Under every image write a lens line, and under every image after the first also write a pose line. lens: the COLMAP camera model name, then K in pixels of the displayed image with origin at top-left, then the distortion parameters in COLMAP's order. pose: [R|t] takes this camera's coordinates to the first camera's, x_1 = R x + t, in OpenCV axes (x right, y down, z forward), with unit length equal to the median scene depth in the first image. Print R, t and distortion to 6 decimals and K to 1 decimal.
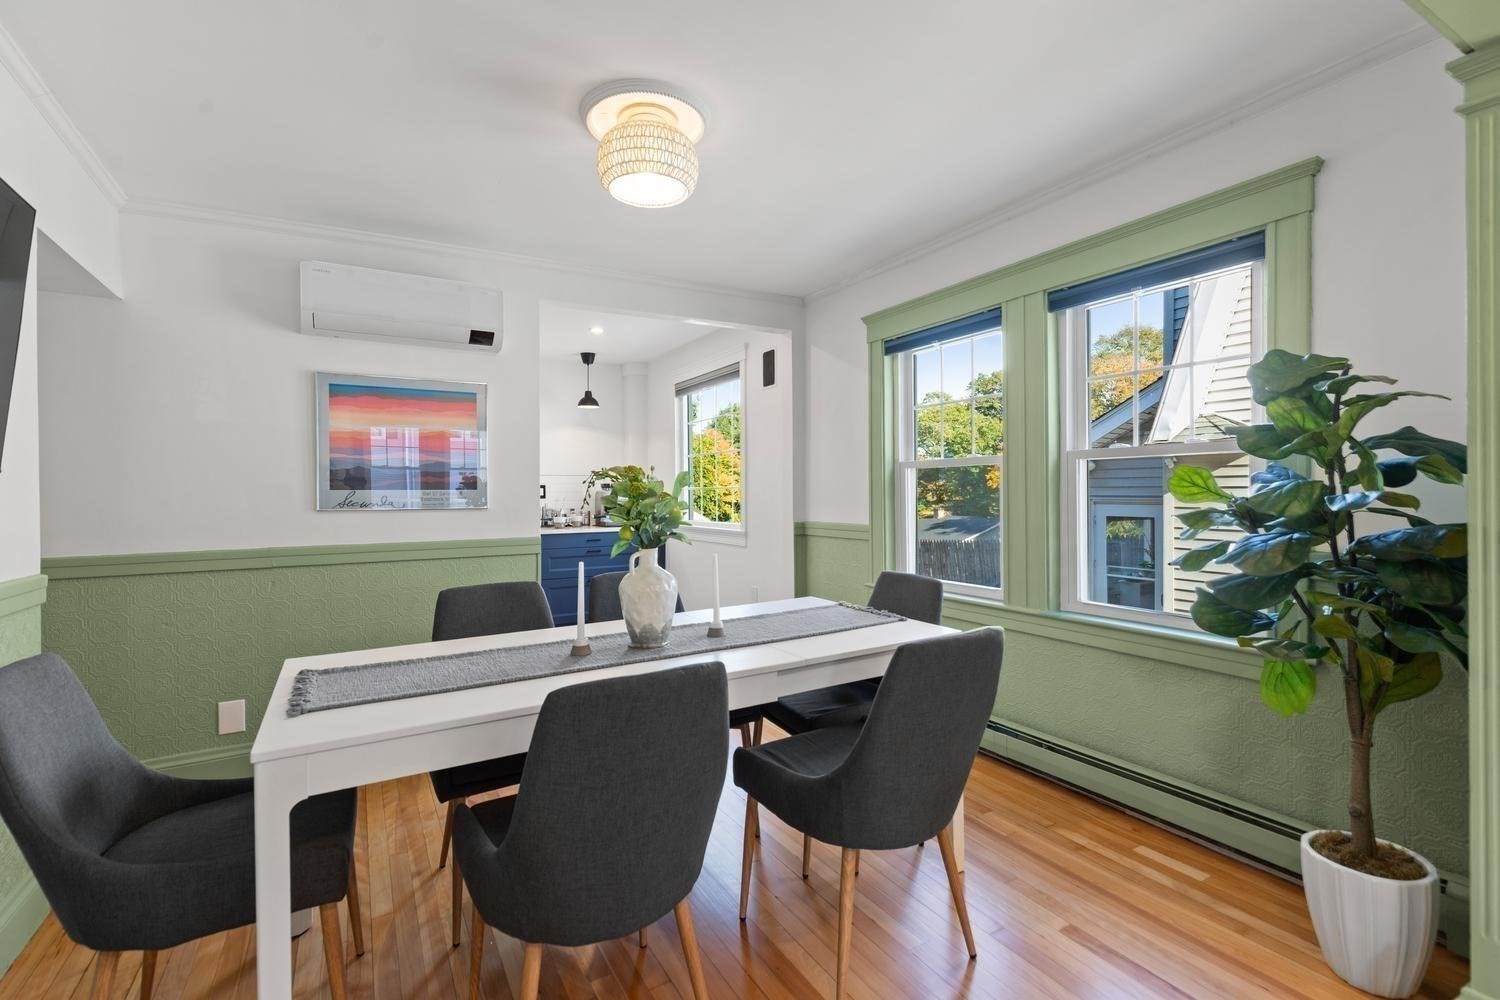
lens RADIAL K [[685.2, 0, 748.7], [0, 685.2, 496.8], [0, 0, 1]] dist [0.005939, -0.001509]
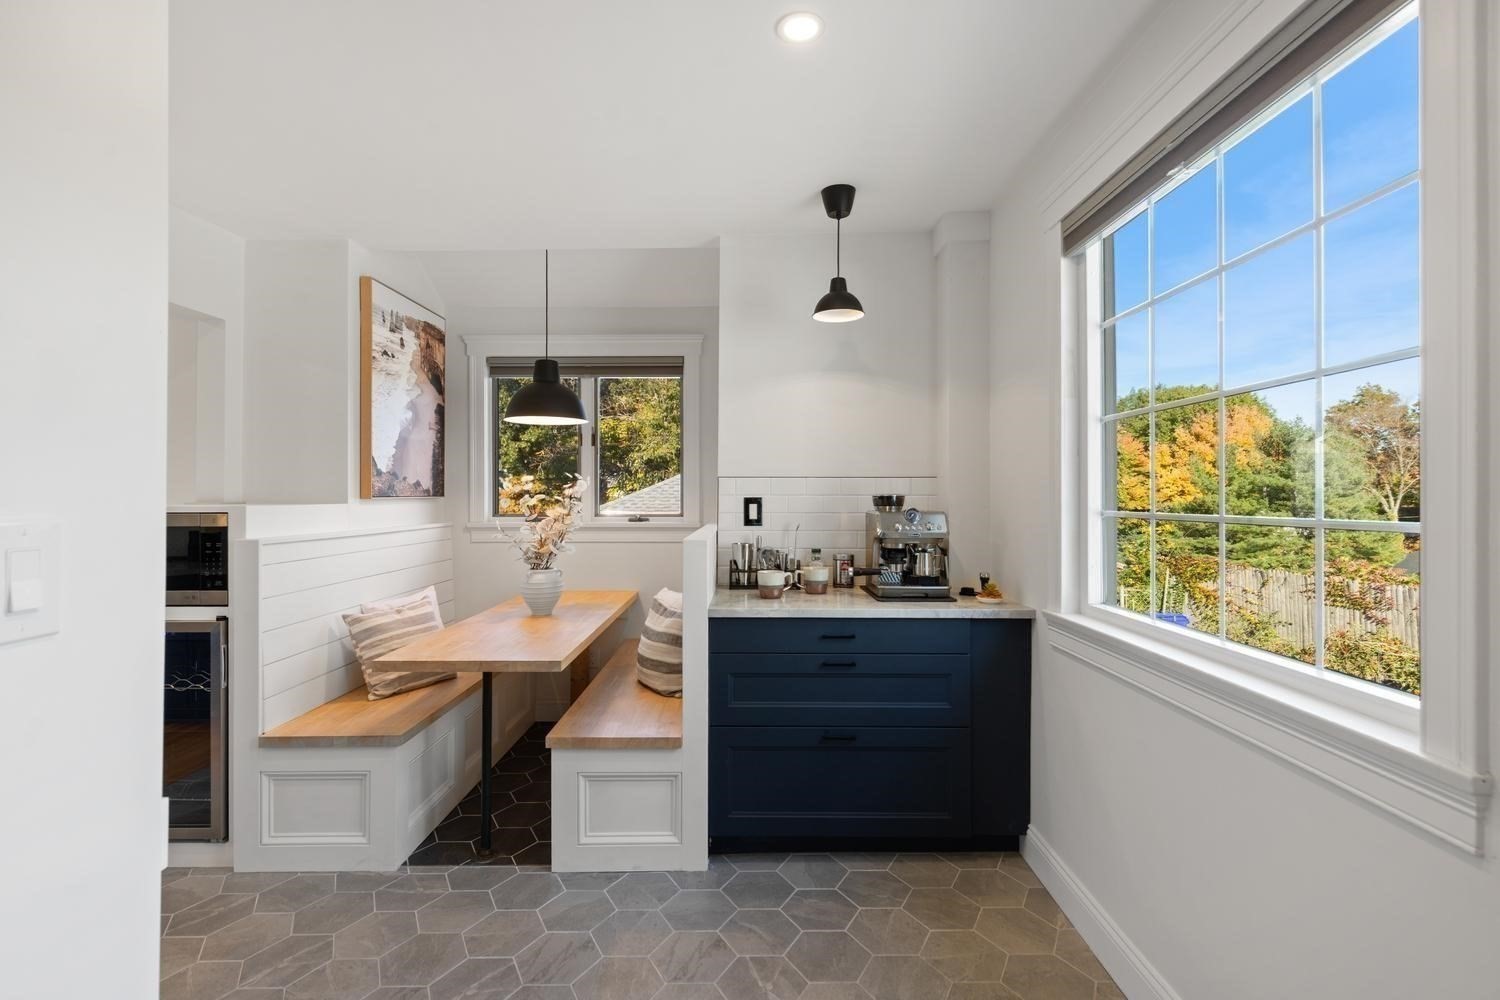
lens RADIAL K [[685.2, 0, 750.1], [0, 685.2, 486.0], [0, 0, 1]] dist [0.005939, -0.001509]
pose [[0.862692, 0.001411, -0.505728, -0.066232], [-0.010984, 0.999813, -0.015947, -0.017765], [0.505611, 0.019312, 0.862545, 0.609771]]
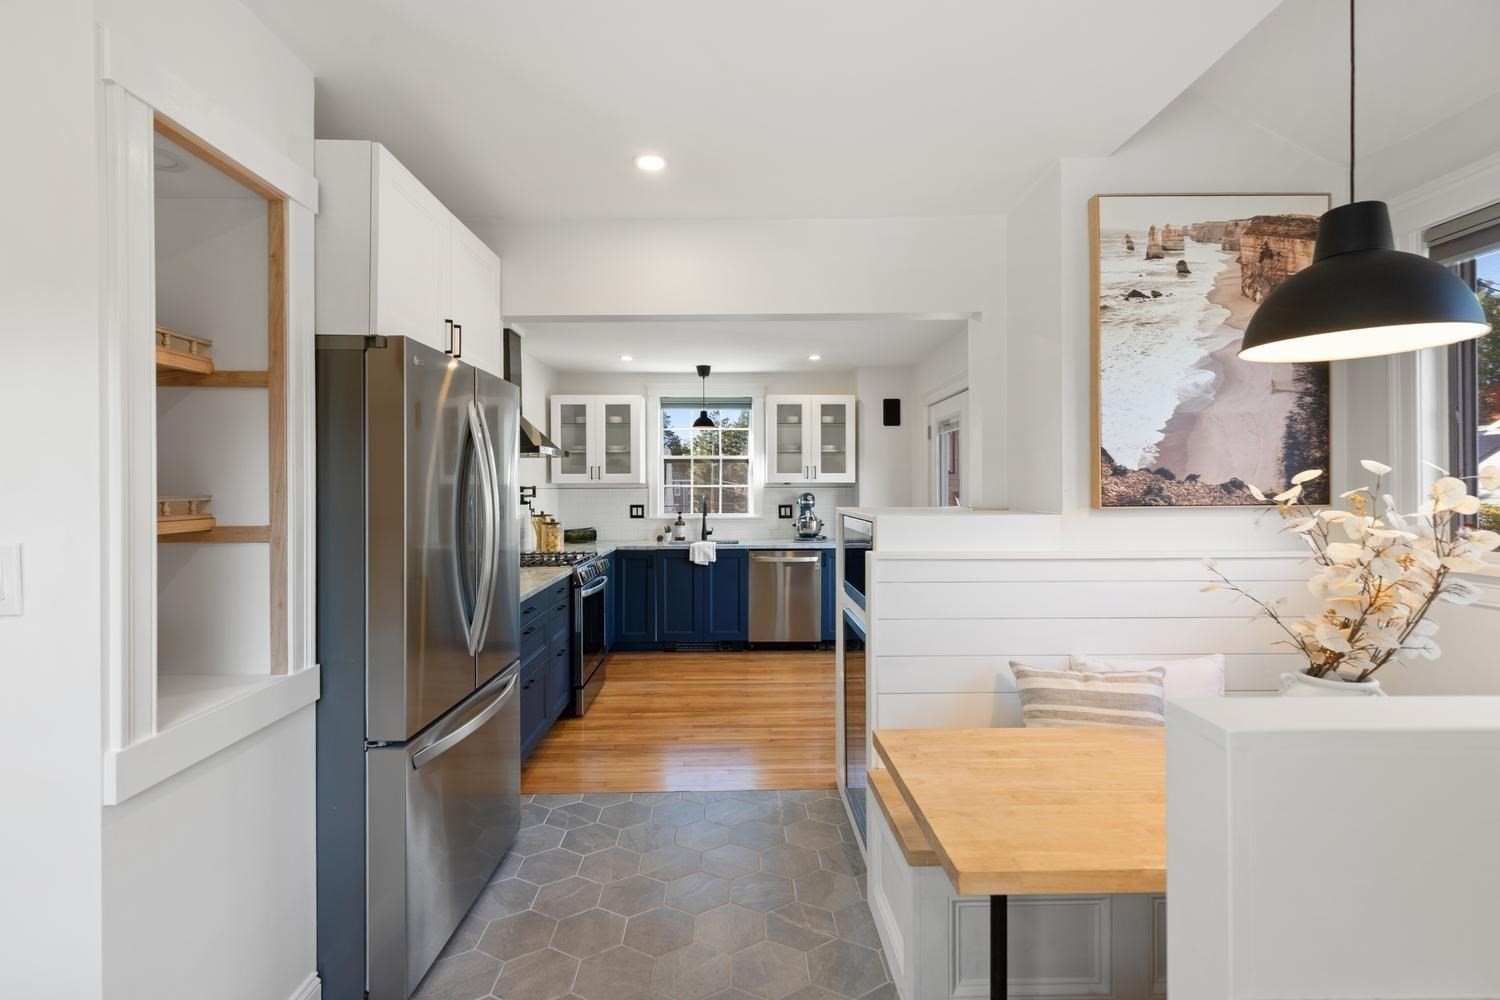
lens RADIAL K [[685.2, 0, 741.3], [0, 685.2, 483.2], [0, 0, 1]] dist [0.005939, -0.001509]
pose [[-0.493499, 0.006265, -0.869724, -0.160971], [-0.000224, 0.999973, 0.007330, -0.029131], [0.869746, 0.003812, -0.493484, 0.919347]]
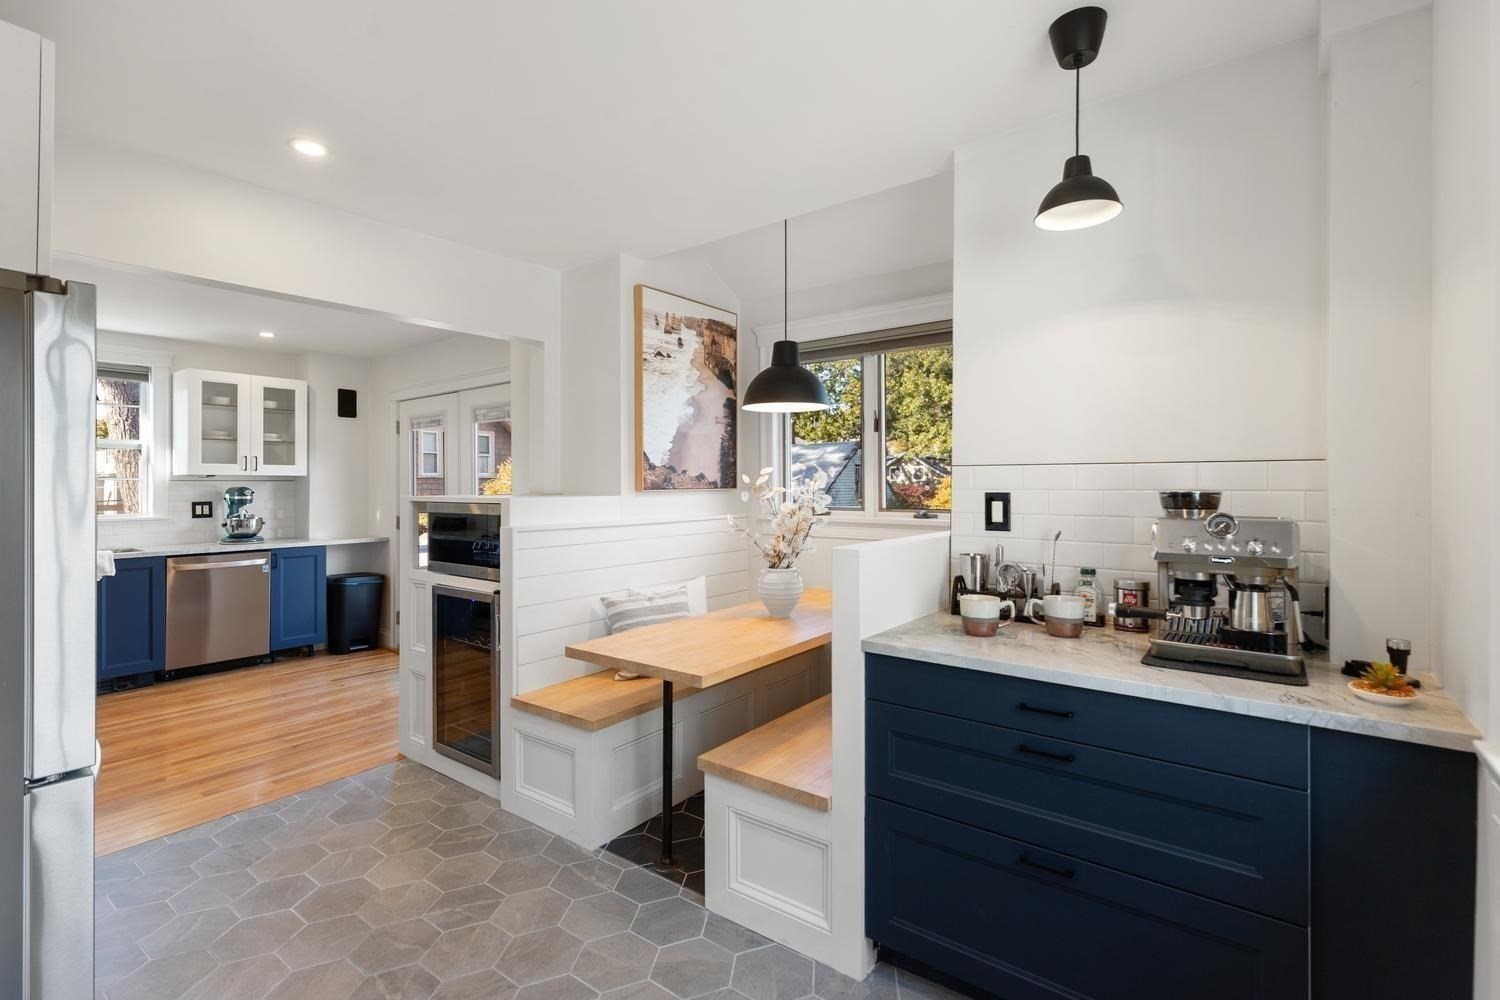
lens RADIAL K [[685.2, 0, 752.7], [0, 685.2, 482.8], [0, 0, 1]] dist [0.005939, -0.001509]
pose [[0.388293, 0.006945, -0.921510, -0.028894], [-0.009573, 0.999948, 0.003503, -0.022671], [0.921486, 0.007461, 0.388340, 0.774664]]
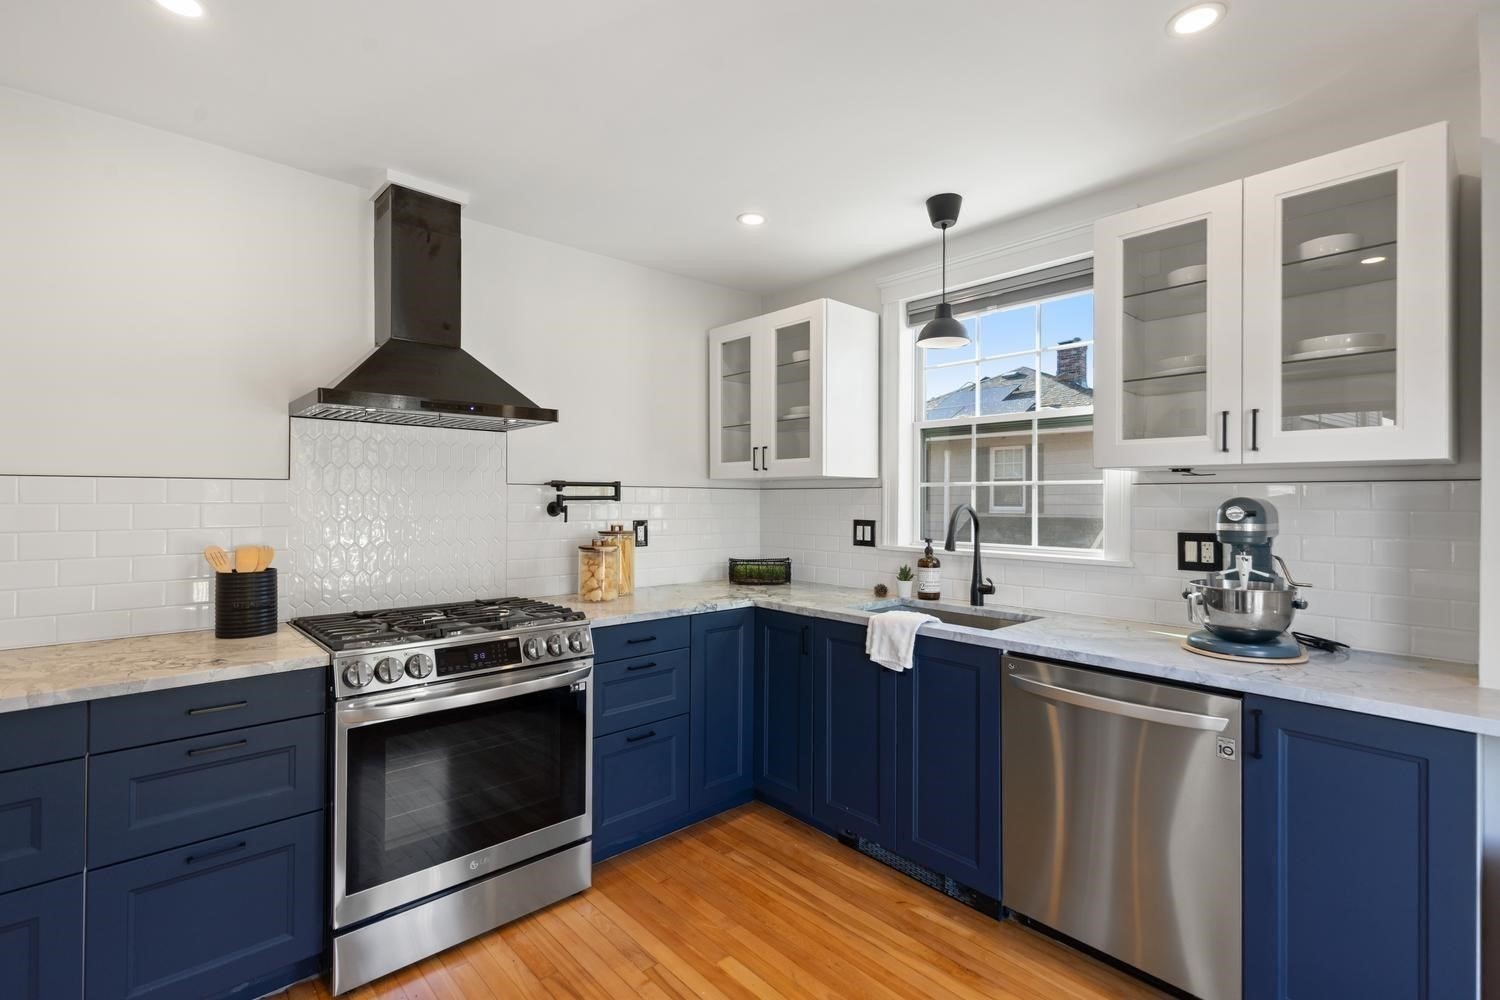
lens RADIAL K [[685.2, 0, 748.1], [0, 685.2, 493.7], [0, 0, 1]] dist [0.005939, -0.001509]
pose [[-0.977714, 0.003154, -0.209919, -0.762119], [0.002419, 0.999990, 0.003761, -0.012216], [0.209929, 0.003169, -0.977711, 0.778631]]
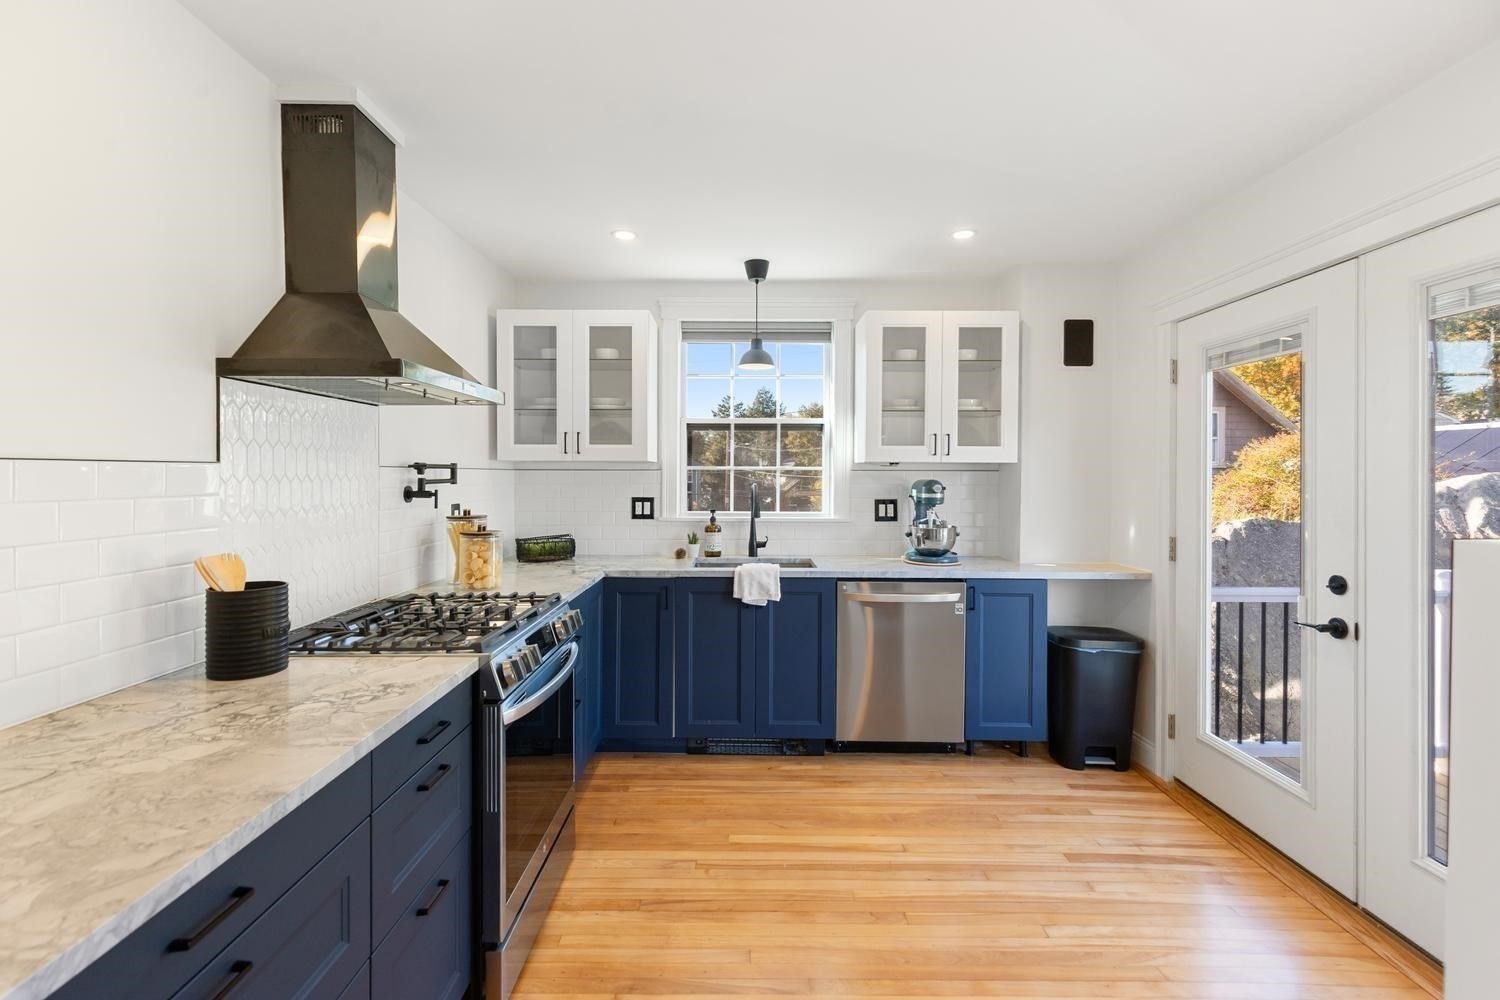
lens RADIAL K [[685.2, 0, 734.6], [0, 685.2, 477.1], [0, 0, 1]] dist [0.005939, -0.001509]
pose [[-0.515661, 0.010511, -0.856728, -0.473180], [-0.007217, 0.999836, 0.016610, -0.019122], [0.856762, 0.014748, -0.515501, 0.679495]]
